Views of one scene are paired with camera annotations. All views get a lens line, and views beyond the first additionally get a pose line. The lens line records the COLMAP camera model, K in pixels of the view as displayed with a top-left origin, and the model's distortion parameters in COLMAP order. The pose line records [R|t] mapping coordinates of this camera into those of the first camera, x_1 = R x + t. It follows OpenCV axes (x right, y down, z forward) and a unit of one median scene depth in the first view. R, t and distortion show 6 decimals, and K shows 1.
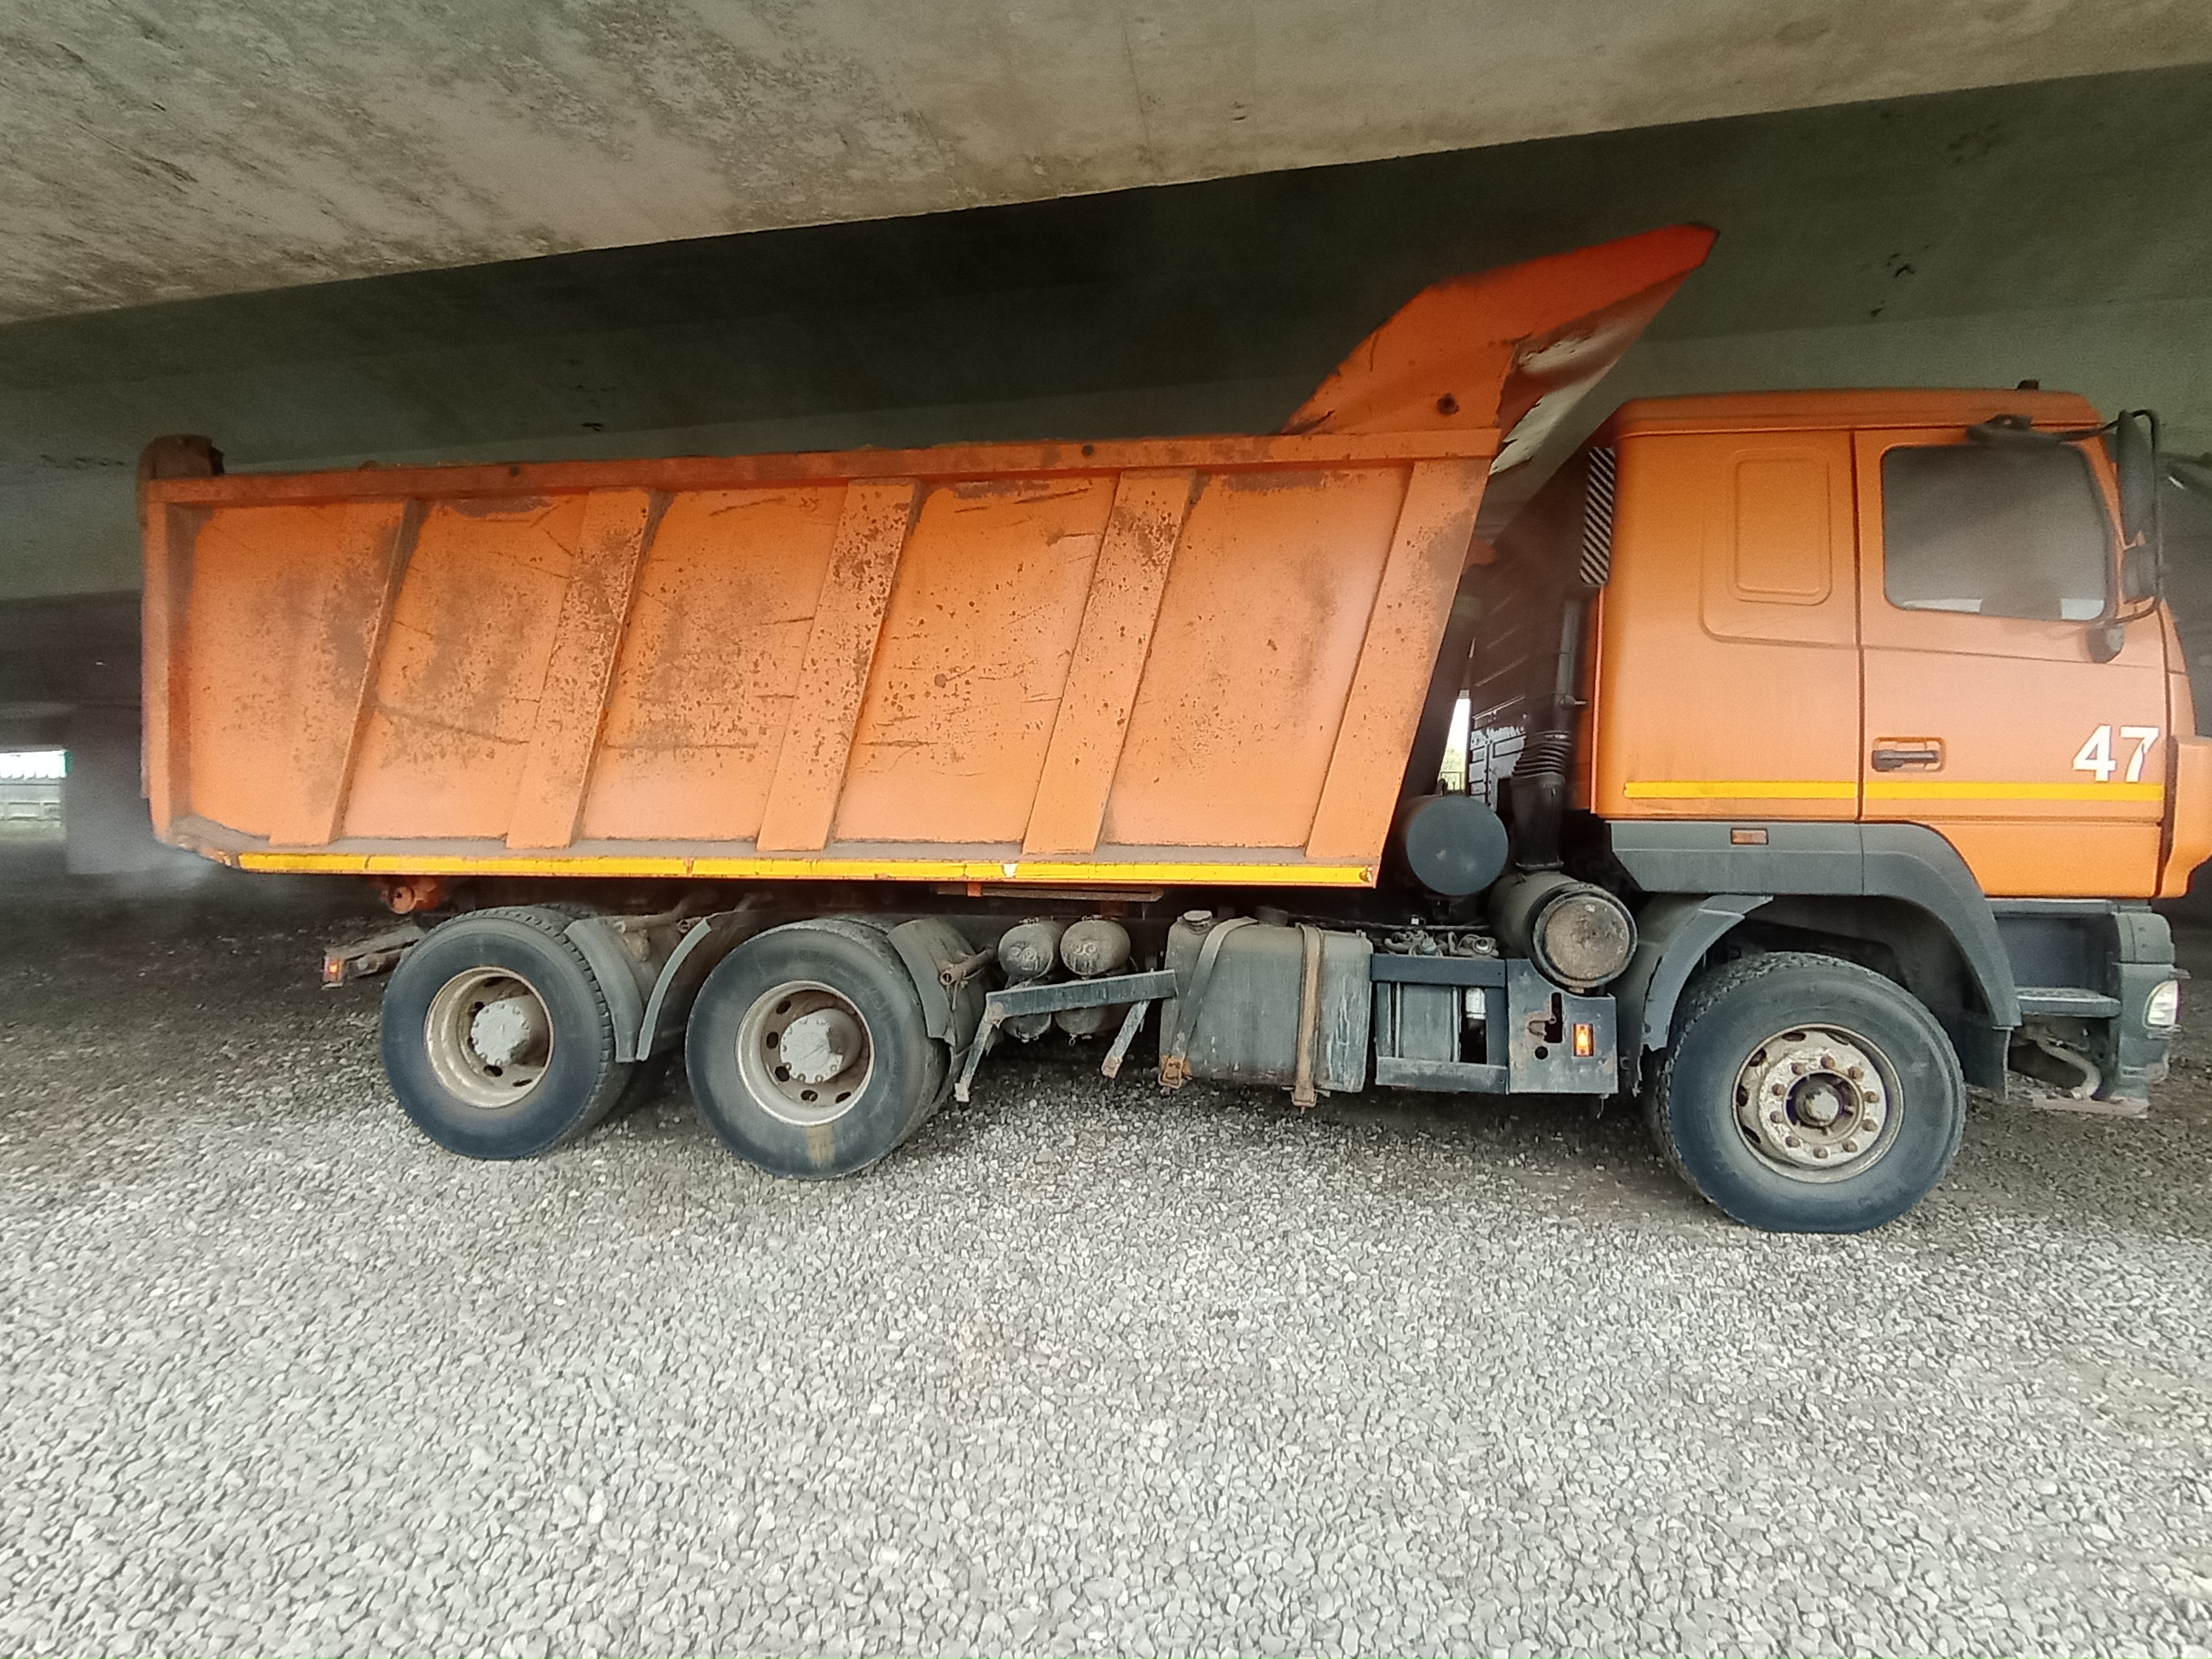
lens RADIAL K [[1043.3, 0, 1106.0], [0, 1043.3, 829.5], [0, 0, 1]] dist [0.010075, -0.012506]
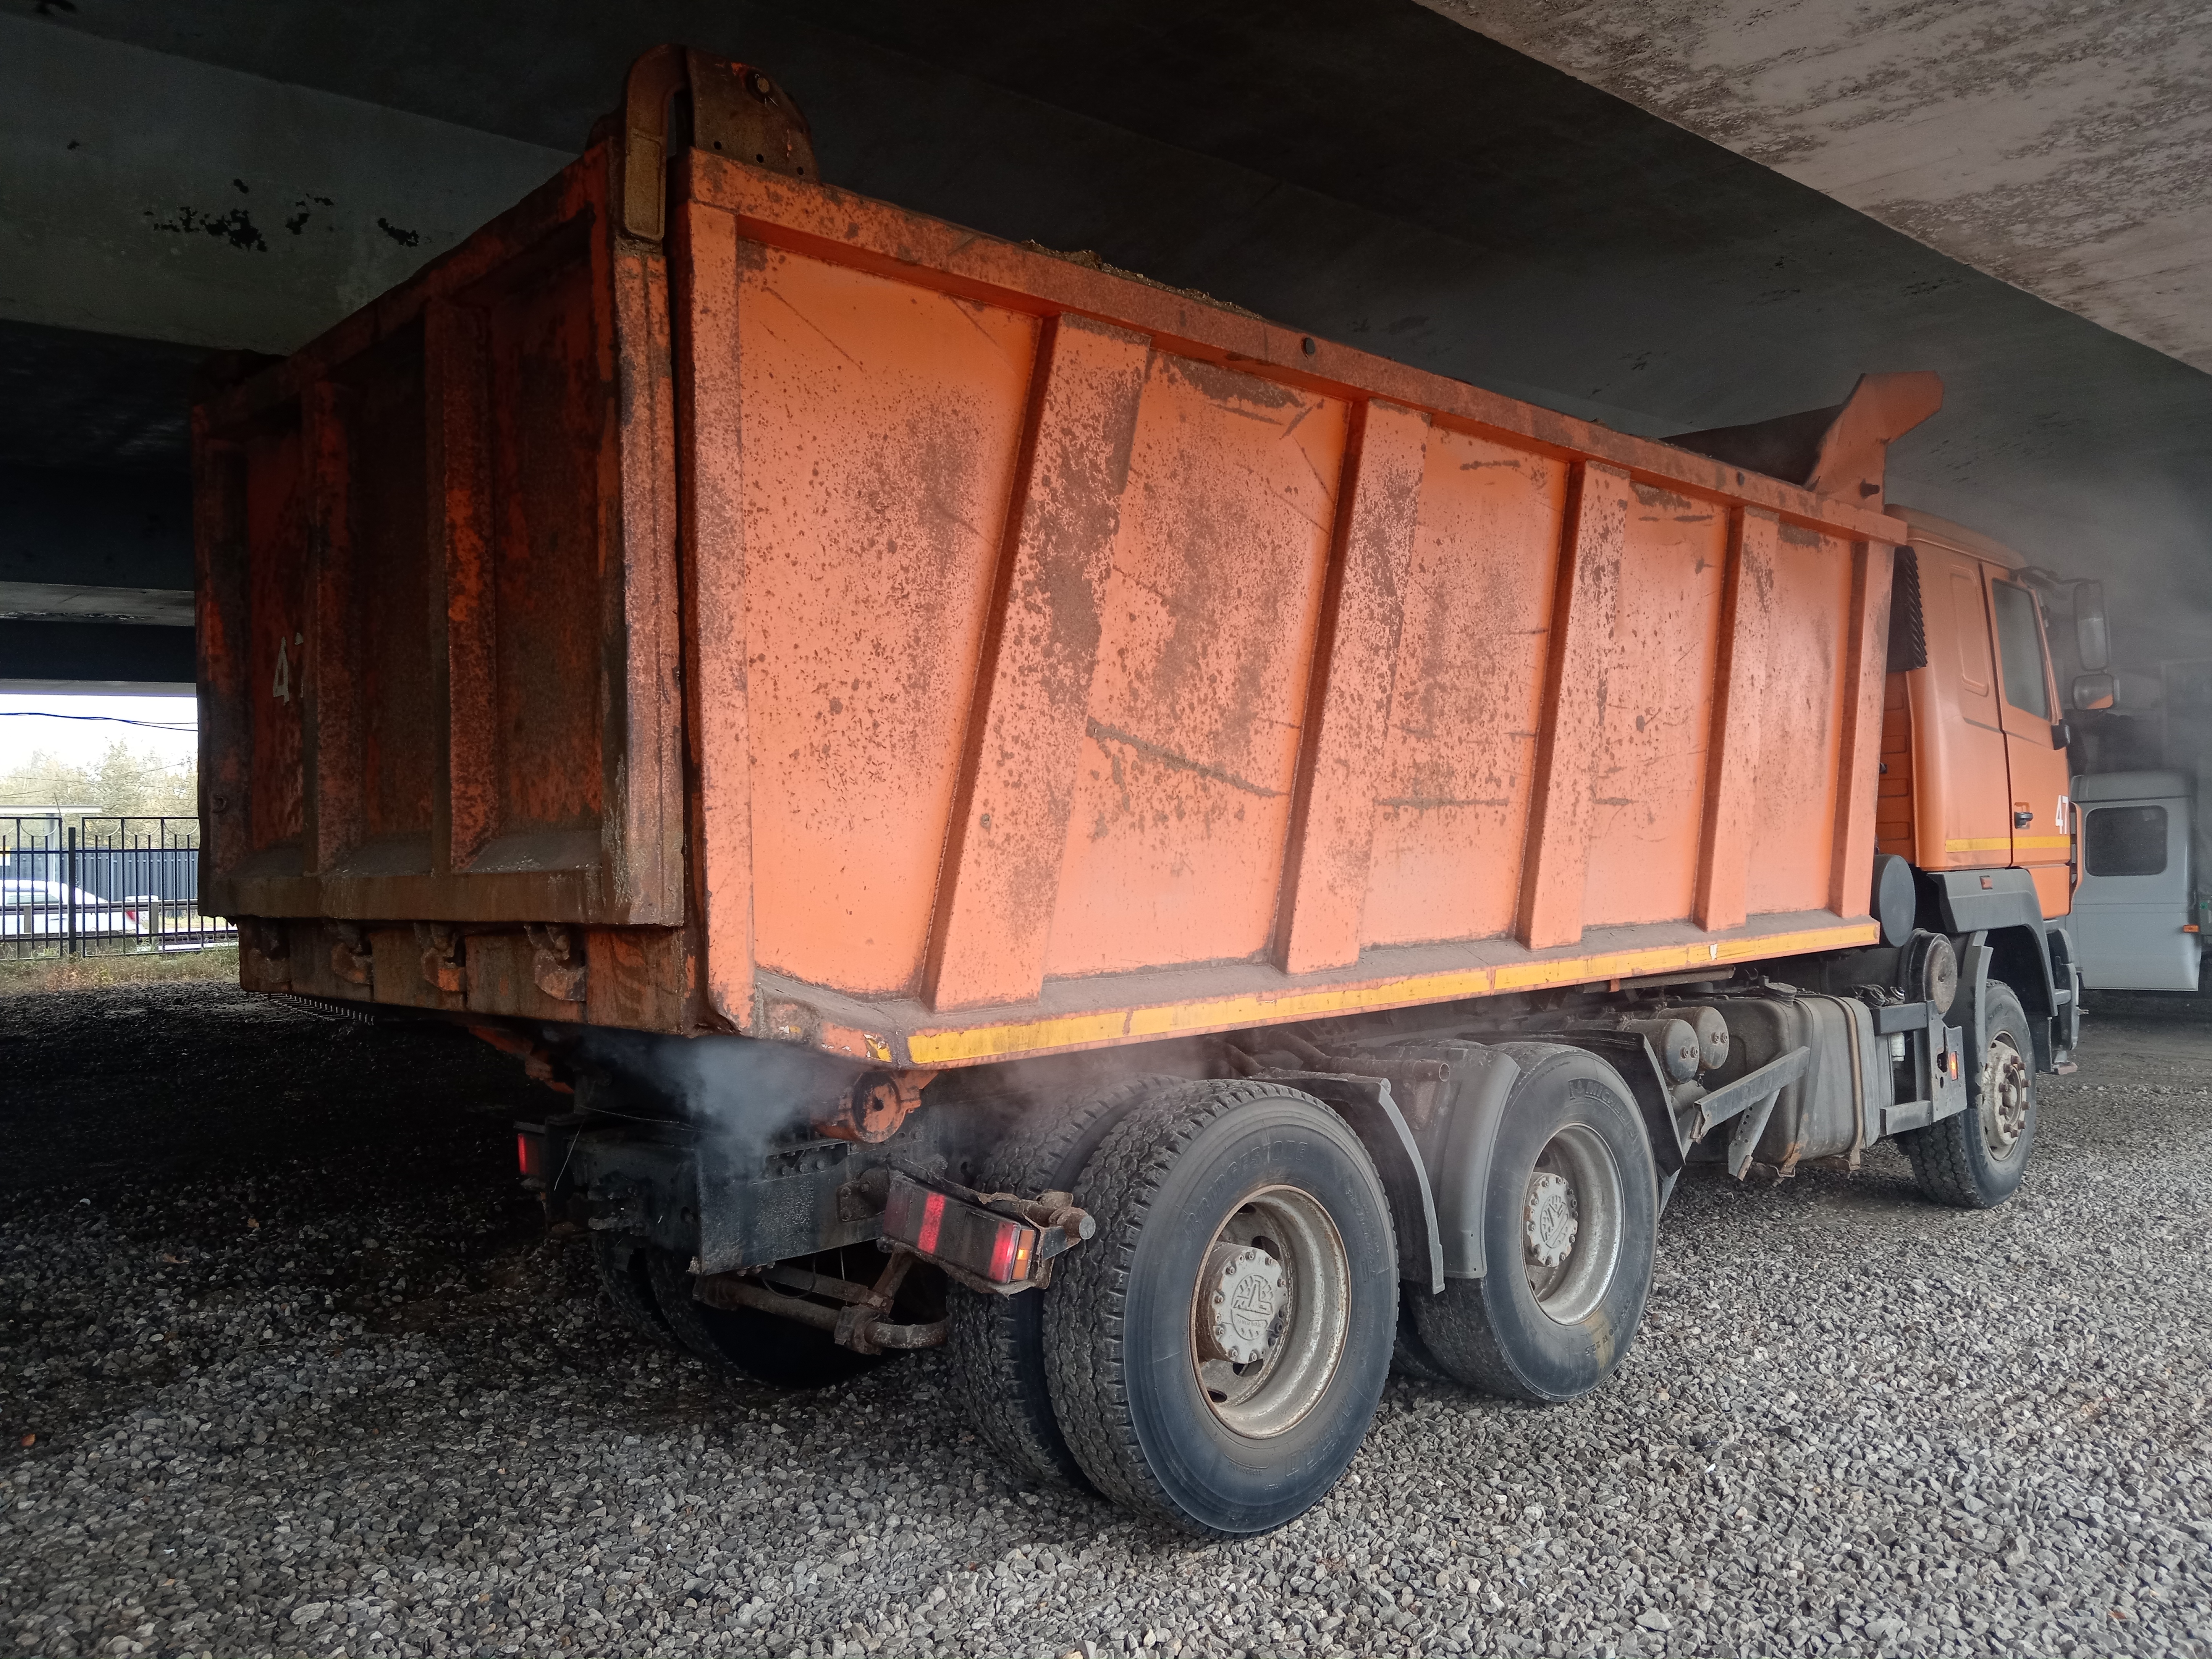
lens RADIAL K [[1754.3, 0, 1106.0], [0, 1754.3, 829.5], [0, 0, 1]] dist [0.013361, 0.005292]
pose [[0.611034, -0.008019, 0.791564, -1.431654], [0.039933, 0.998988, -0.020705, -0.047824], [-0.790597, 0.044261, 0.610735, 0.483751]]
